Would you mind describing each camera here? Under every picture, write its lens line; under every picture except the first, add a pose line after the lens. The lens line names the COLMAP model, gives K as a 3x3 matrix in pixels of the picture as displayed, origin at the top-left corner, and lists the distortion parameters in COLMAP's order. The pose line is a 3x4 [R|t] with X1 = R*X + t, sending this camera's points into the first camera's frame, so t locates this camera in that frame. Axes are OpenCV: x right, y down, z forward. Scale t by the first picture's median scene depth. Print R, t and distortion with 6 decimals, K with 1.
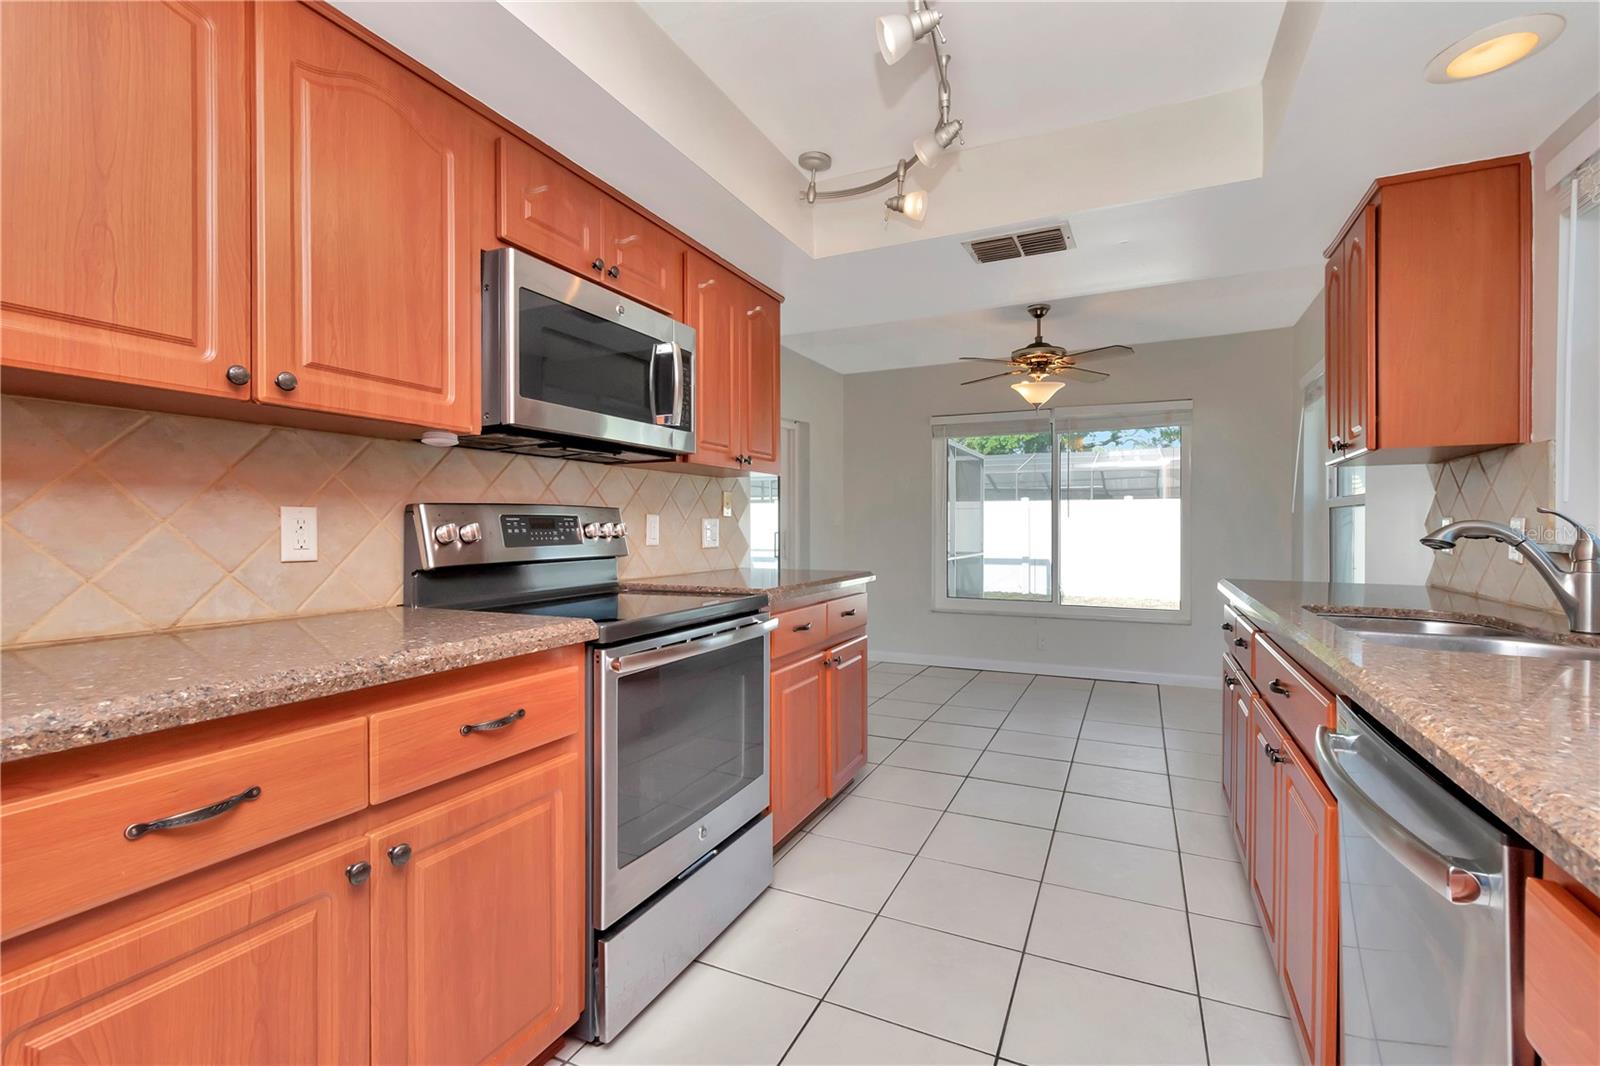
lens RADIAL K [[707.6, 0, 803.6], [0, 707.6, 522.6], [0, 0, 1]] dist [0.000735, 0.000051]
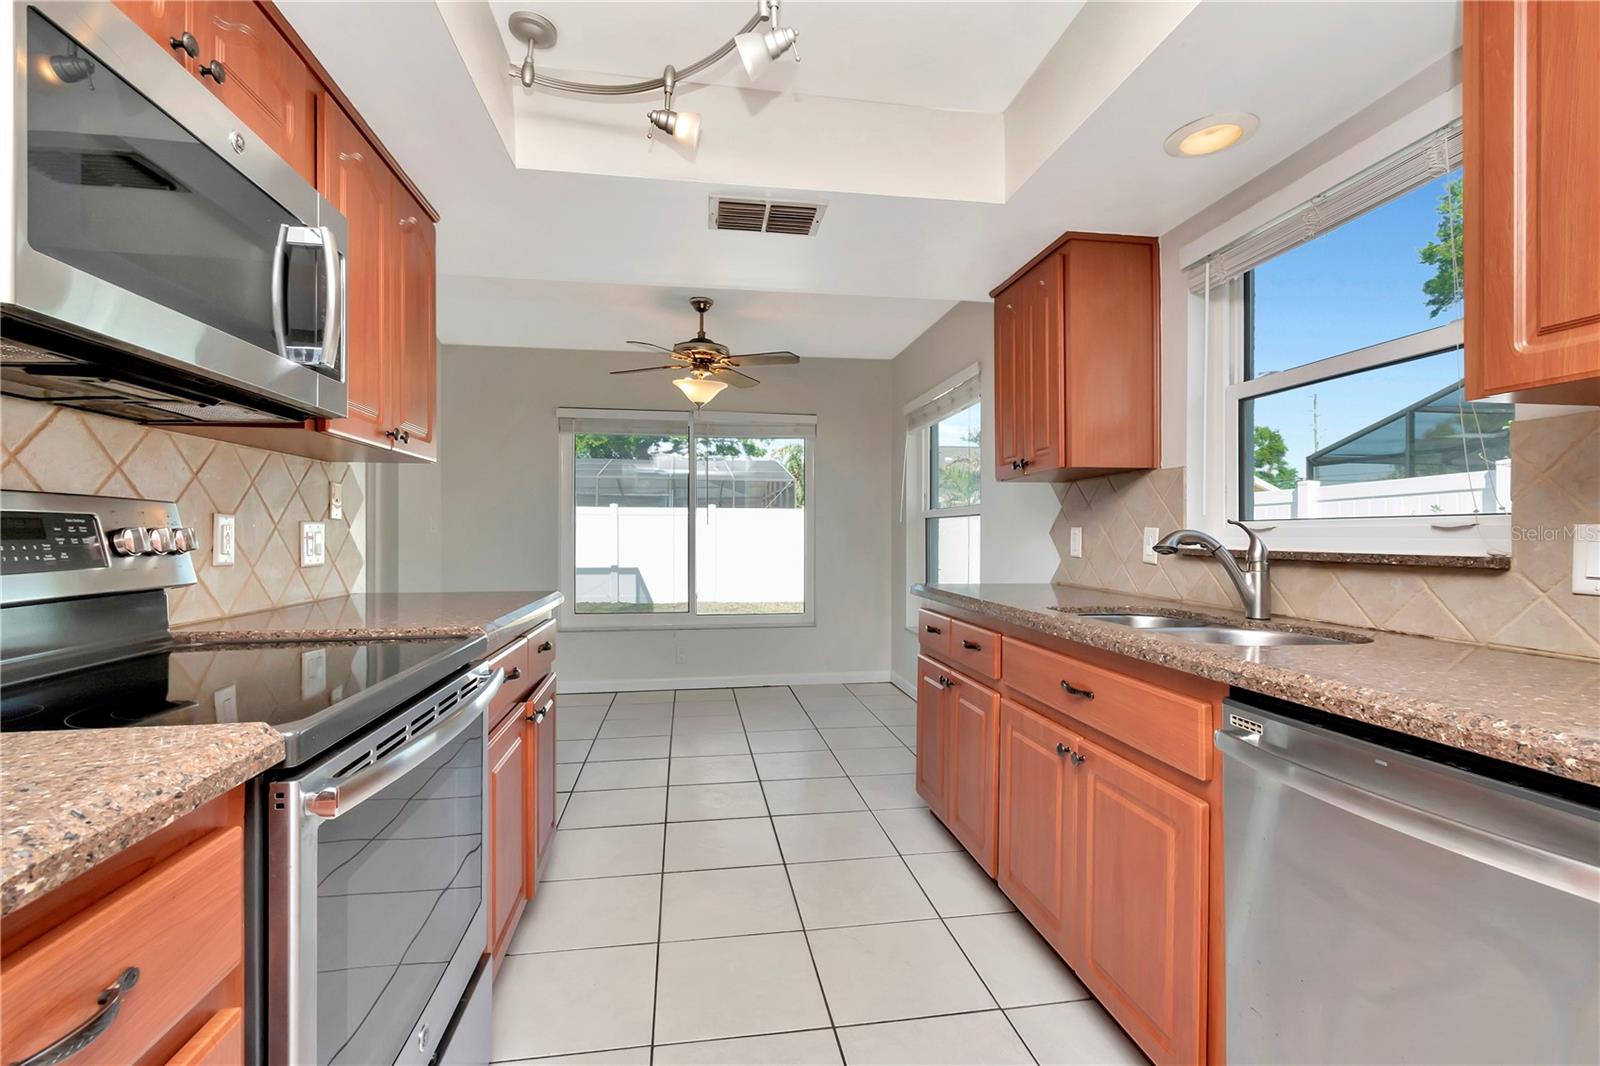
lens RADIAL K [[723.7, 0, 802.1], [0, 723.7, 529.9], [0, 0, 1]] dist [0.001857, -0.000123]
pose [[0.825342, 0.003698, 0.564620, -0.168889], [-0.003930, 0.999992, -0.000804, 0.000512], [-0.564619, -0.001555, 0.825350, 0.225940]]
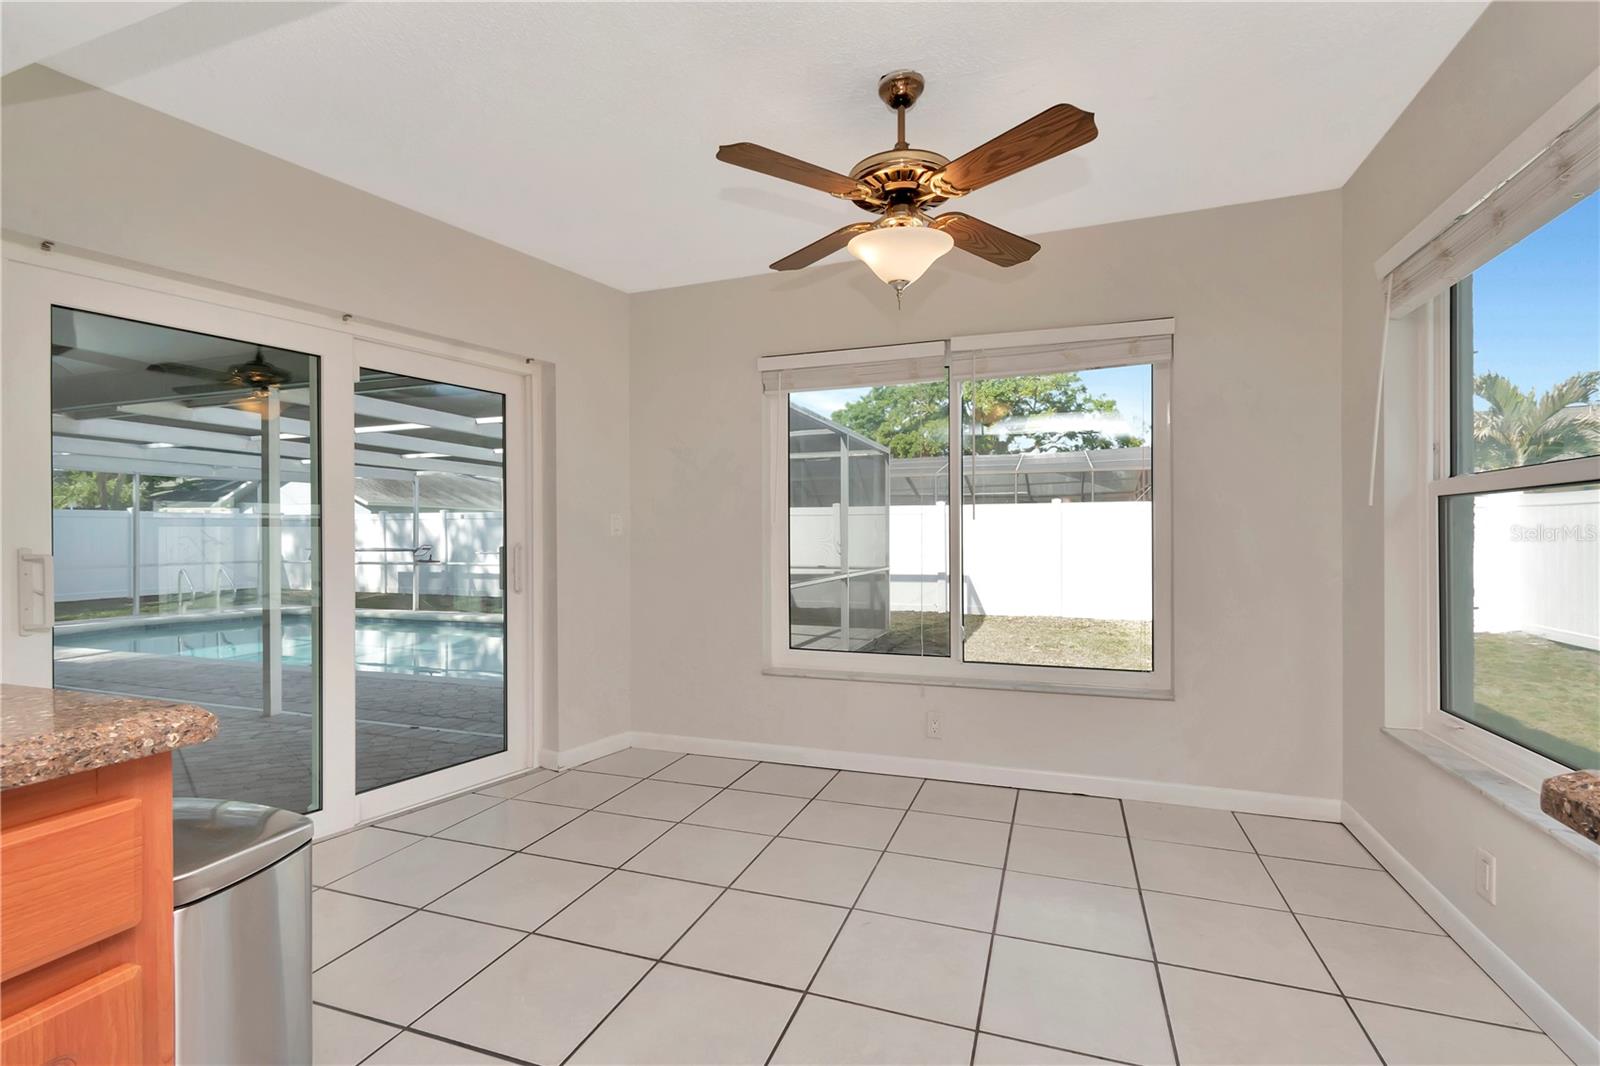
lens RADIAL K [[702.4, 0, 813.8], [0, 702.4, 540.5], [0, 0, 1]] dist [-0.003522, -0.000316]
pose [[0.994507, -0.006051, 0.104491, 0.379548], [0.004858, 0.999920, 0.011670, 0.005589], [-0.104554, -0.011098, 0.994457, 0.902544]]
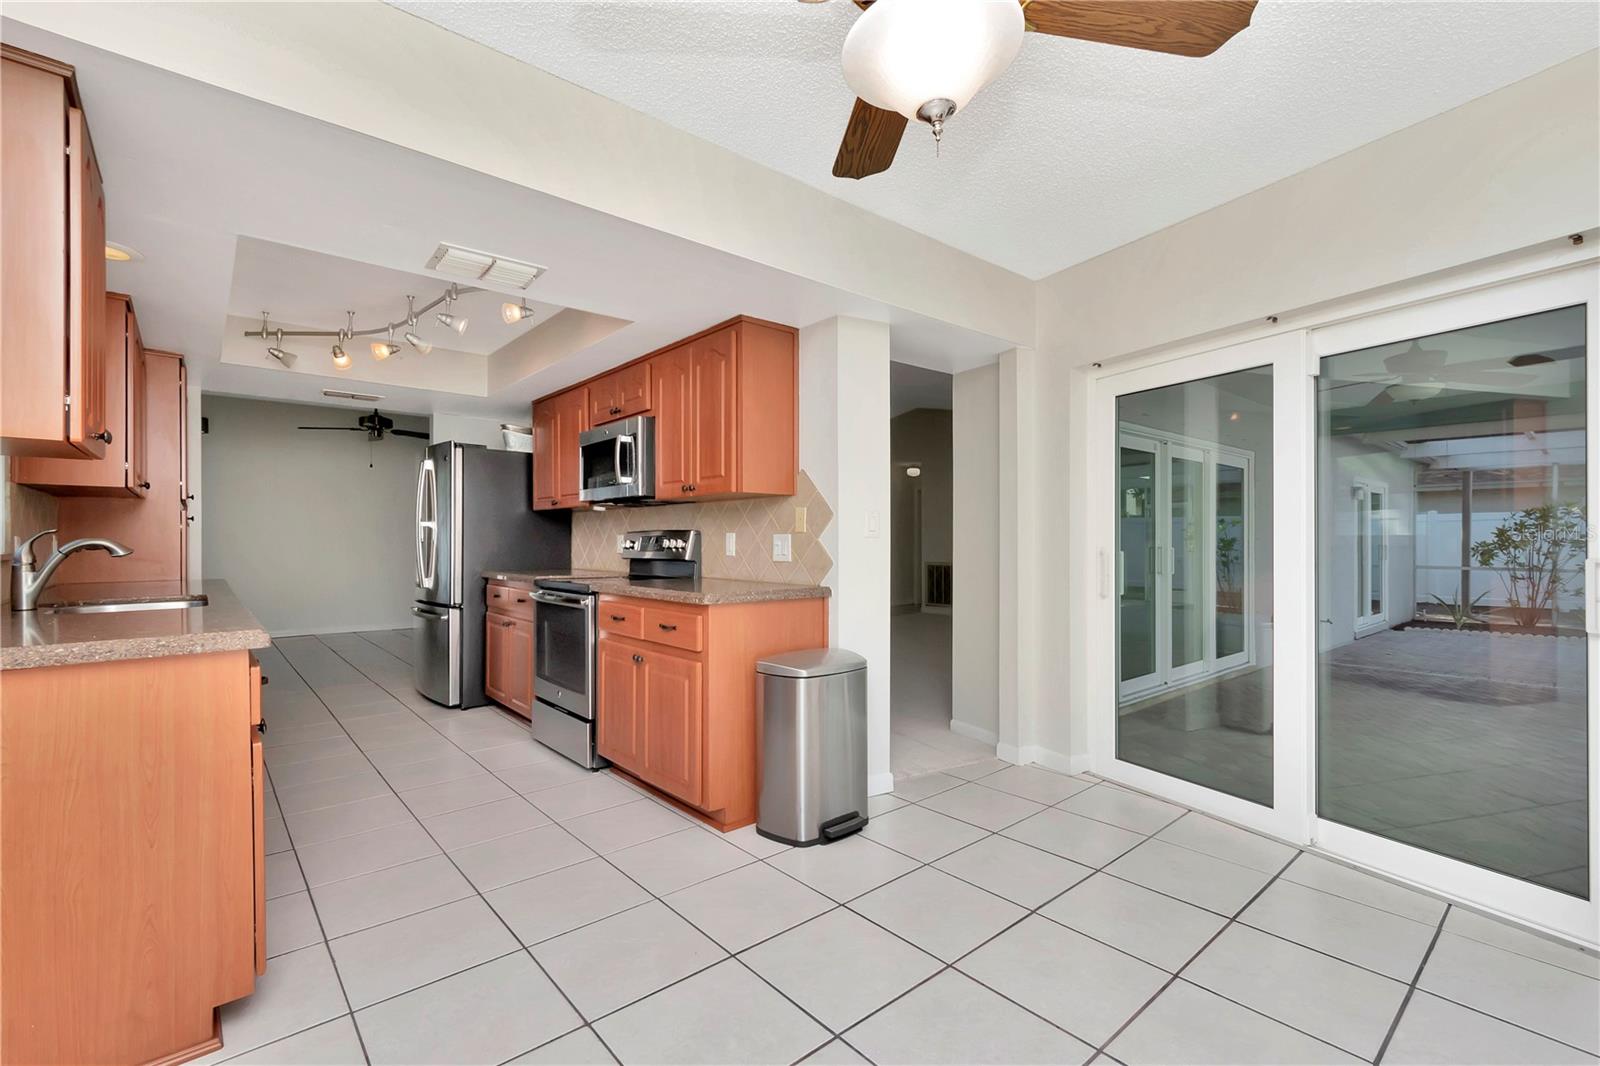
lens RADIAL K [[708.8, 0, 801.1], [0, 708.8, 540.3], [0, 0, 1]] dist [0.012830, -0.000118]
pose [[-0.404110, 0.000355, -0.914711, 1.052484], [0.004334, 0.999989, -0.001526, 0.005416], [0.914700, -0.004581, -0.404107, 1.811218]]
